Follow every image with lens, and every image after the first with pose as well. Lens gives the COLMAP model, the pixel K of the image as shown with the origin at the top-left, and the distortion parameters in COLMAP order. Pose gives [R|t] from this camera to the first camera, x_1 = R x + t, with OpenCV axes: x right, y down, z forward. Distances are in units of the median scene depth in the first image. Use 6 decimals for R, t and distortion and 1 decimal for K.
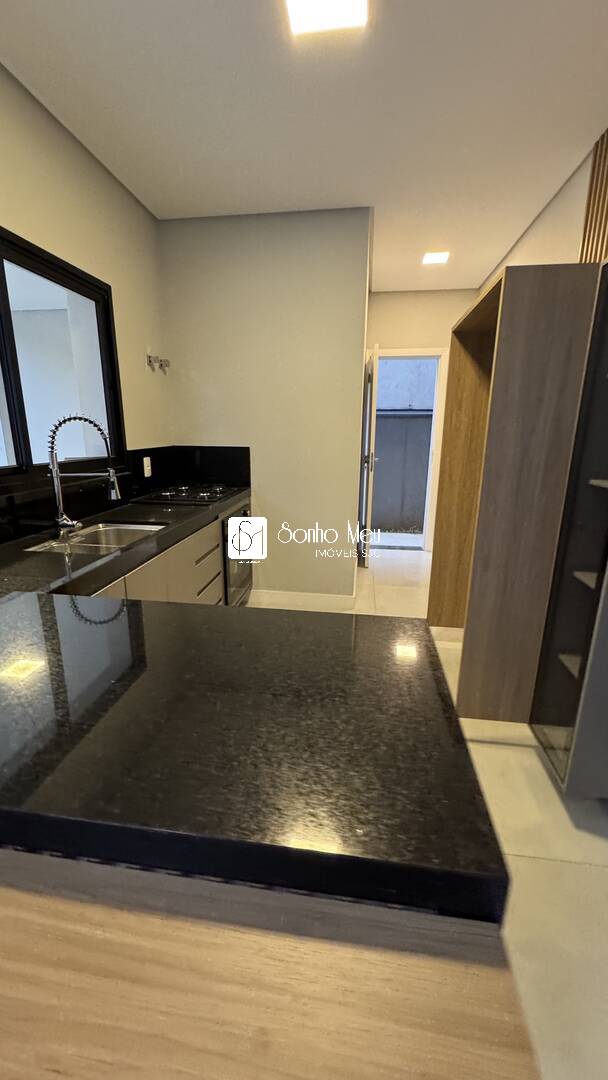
lens RADIAL K [[432.2, 0, 306.0], [0, 432.2, 534.2], [0, 0, 1]] dist [-0.007434, 0.001427]
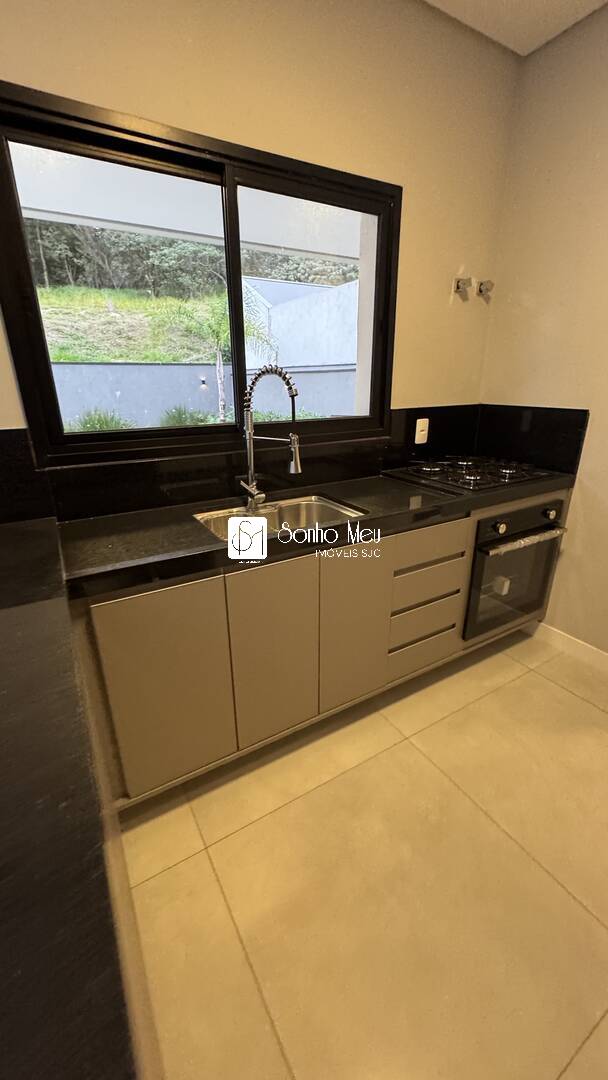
lens RADIAL K [[432.2, 0, 304.1], [0, 432.2, 539.2], [0, 0, 1]] dist [-0.007434, 0.001427]
pose [[0.618806, 0.261047, -0.740900, 0.174110], [-0.173481, 0.965295, 0.195217, -0.103810], [0.766148, 0.007730, 0.642617, 0.415413]]
